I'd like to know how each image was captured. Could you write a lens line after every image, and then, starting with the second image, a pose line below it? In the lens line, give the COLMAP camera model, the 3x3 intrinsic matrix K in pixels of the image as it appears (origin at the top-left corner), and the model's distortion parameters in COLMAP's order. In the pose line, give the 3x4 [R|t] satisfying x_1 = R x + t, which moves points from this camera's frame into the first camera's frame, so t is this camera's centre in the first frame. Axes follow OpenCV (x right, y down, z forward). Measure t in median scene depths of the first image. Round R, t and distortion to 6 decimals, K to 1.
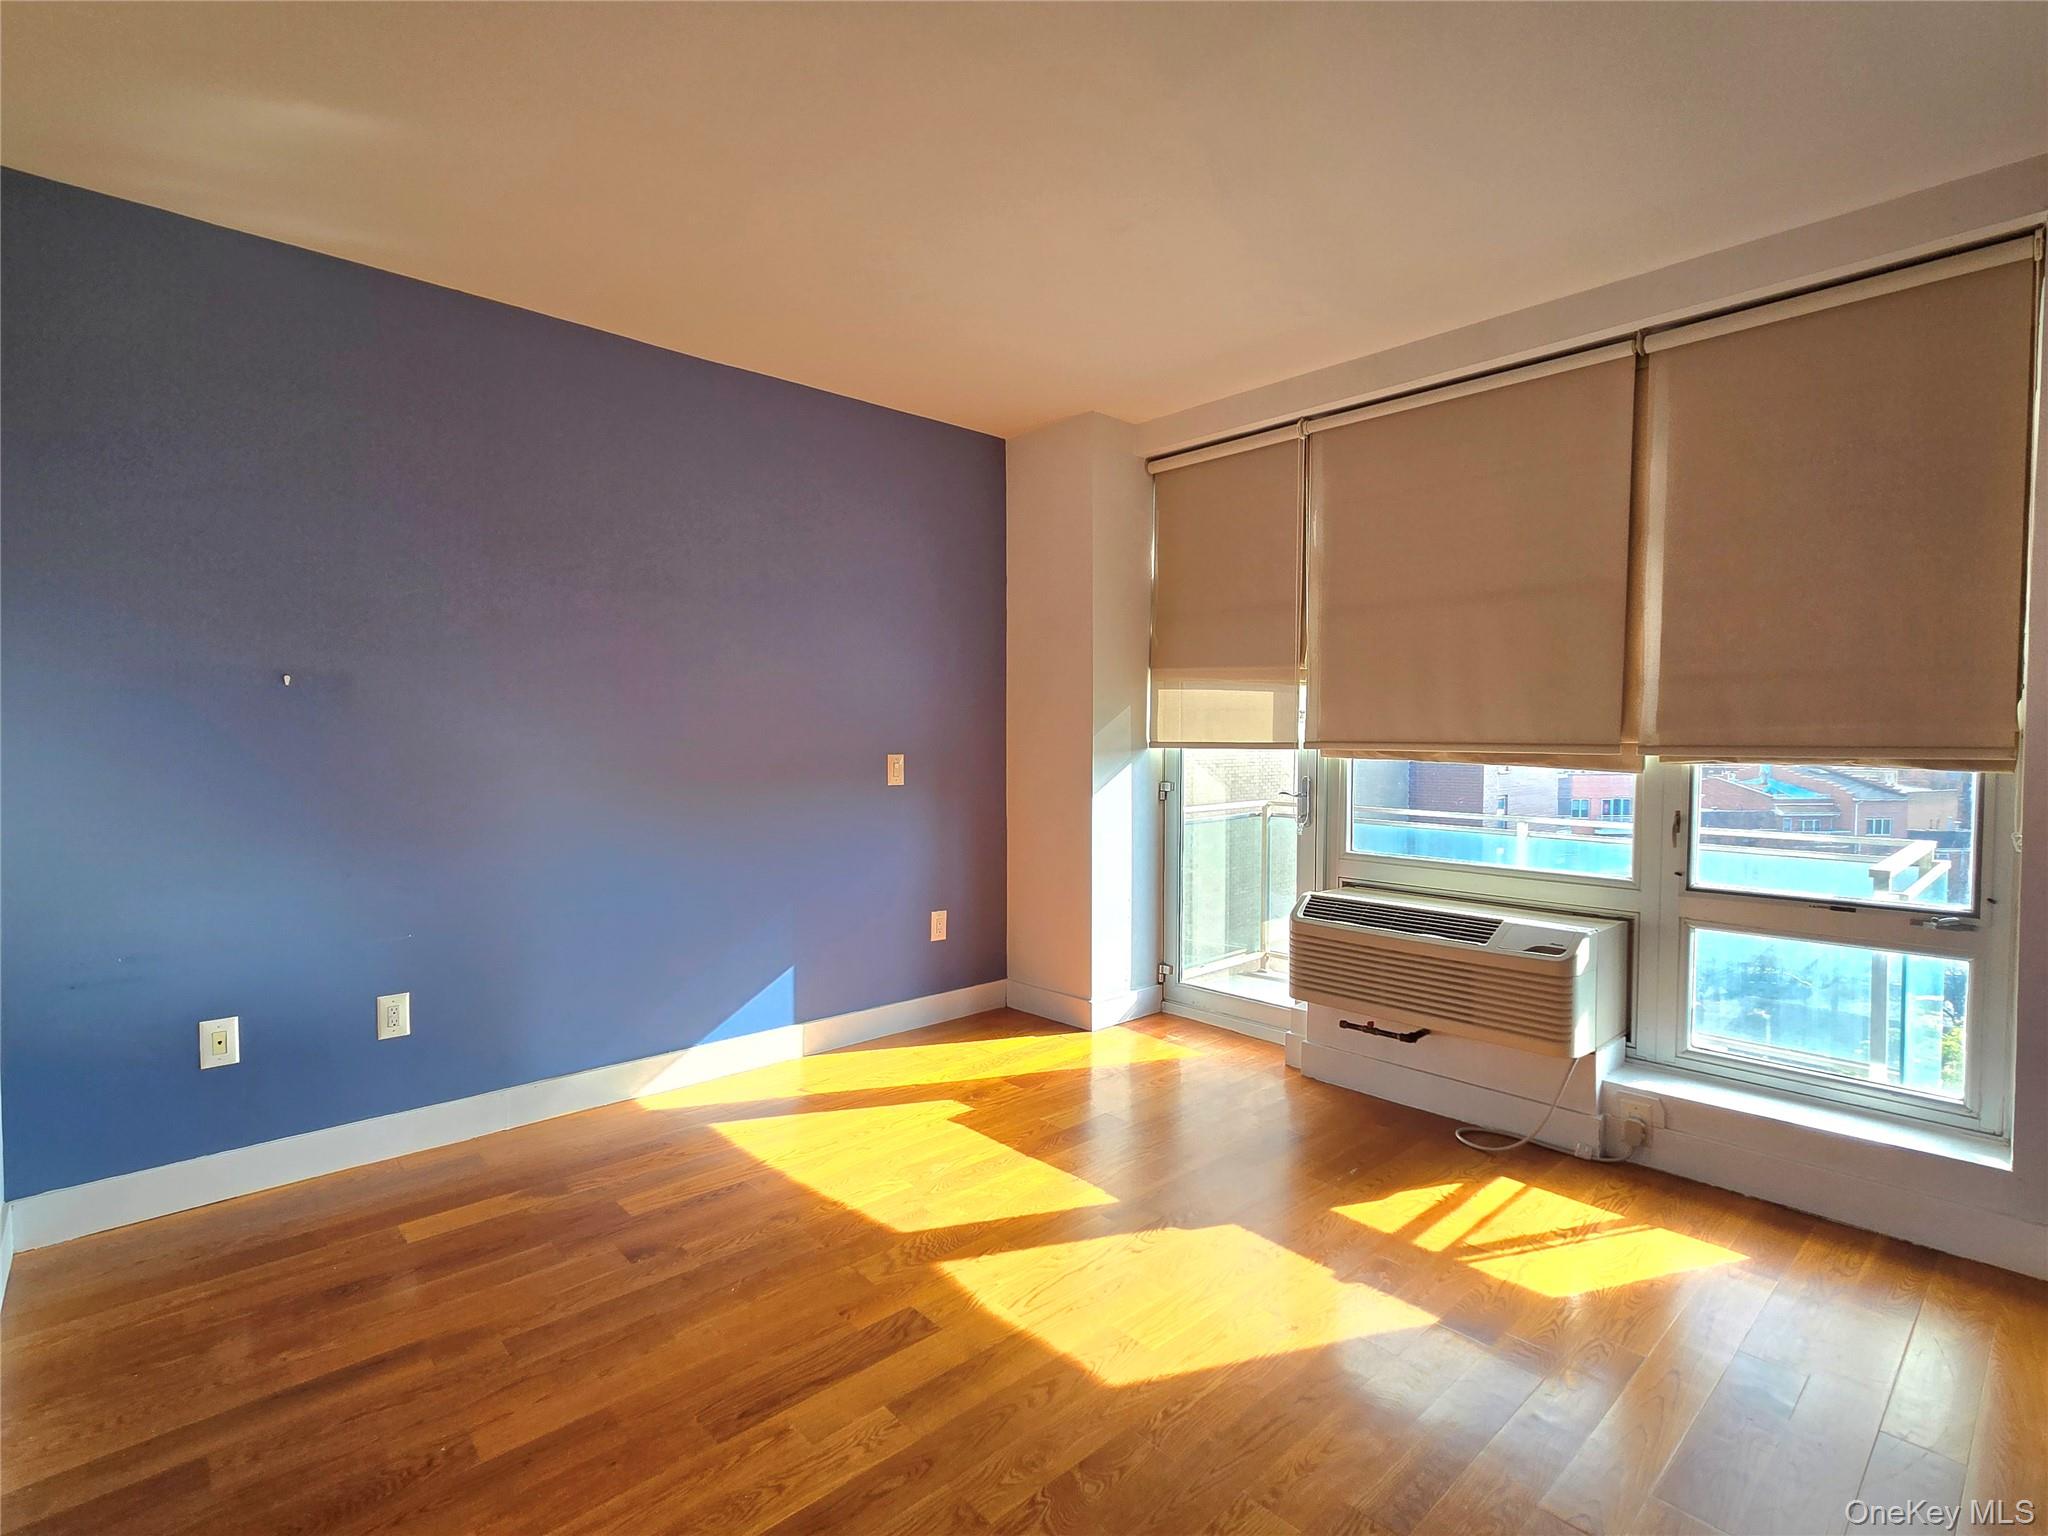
lens RADIAL K [[988.5, 0, 1024.0], [0, 988.5, 768.0], [0, 0, 1]] dist [0.002921, 0.000458]
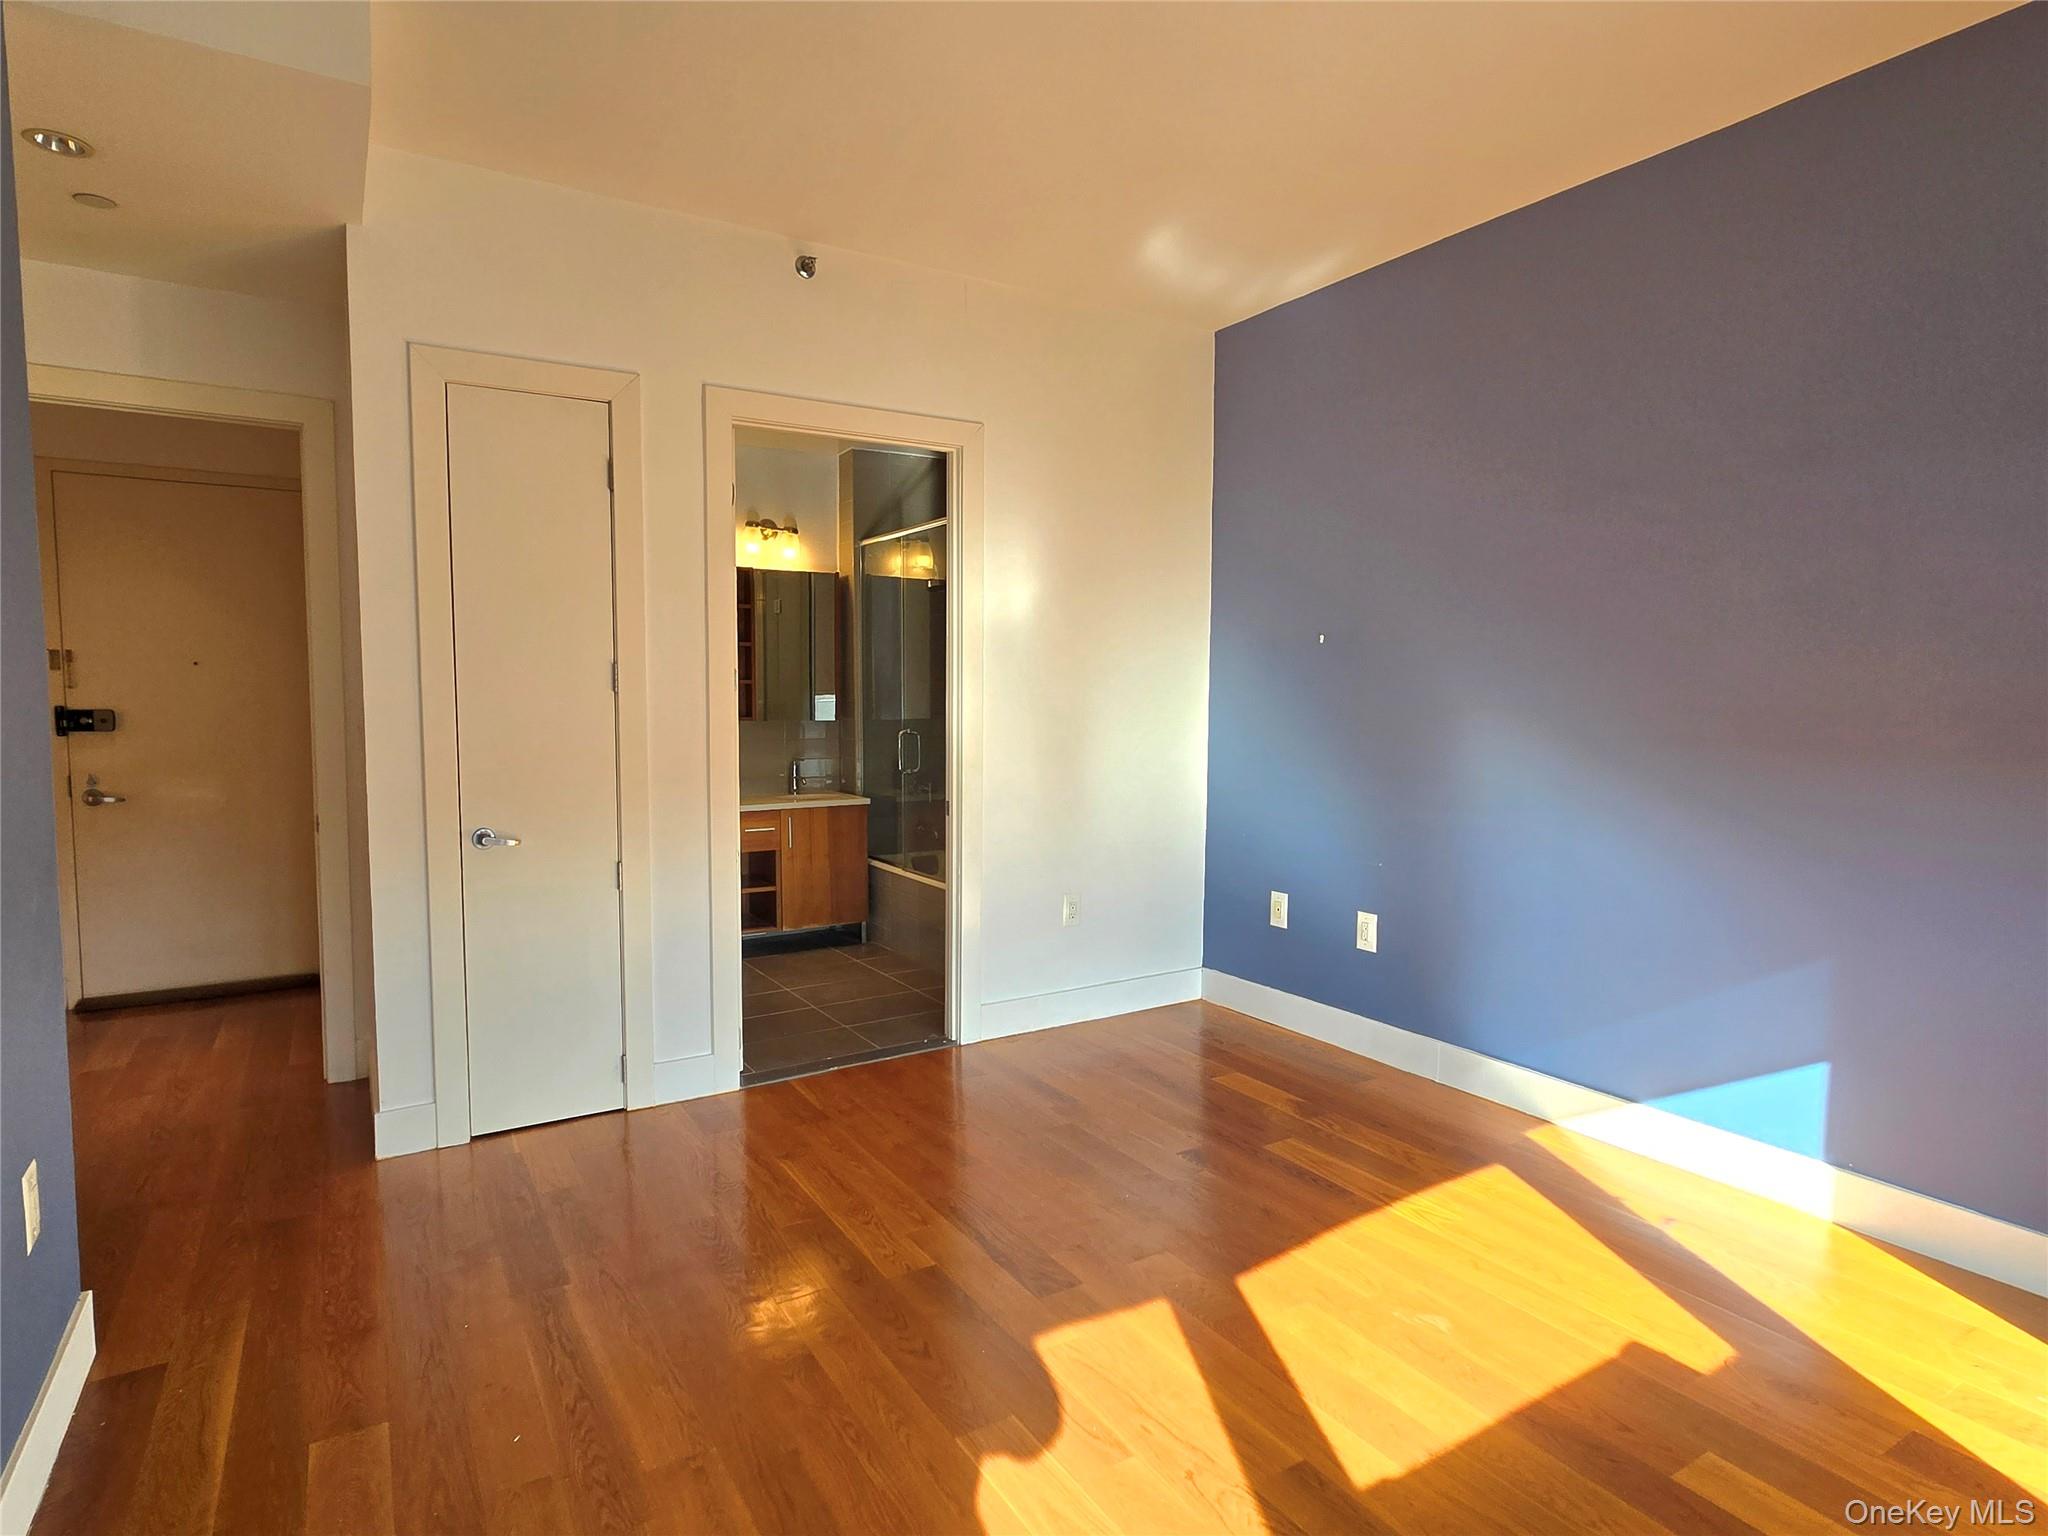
lens RADIAL K [[1148.4, 0, 1024.0], [0, 1148.4, 768.0], [0, 0, 1]] dist [0.001423, -0.000202]
pose [[-0.200256, 0.063714, -0.977670, 0.688532], [-0.037050, 0.996677, 0.072542, -0.015760], [0.979043, 0.050749, -0.197230, 0.838171]]
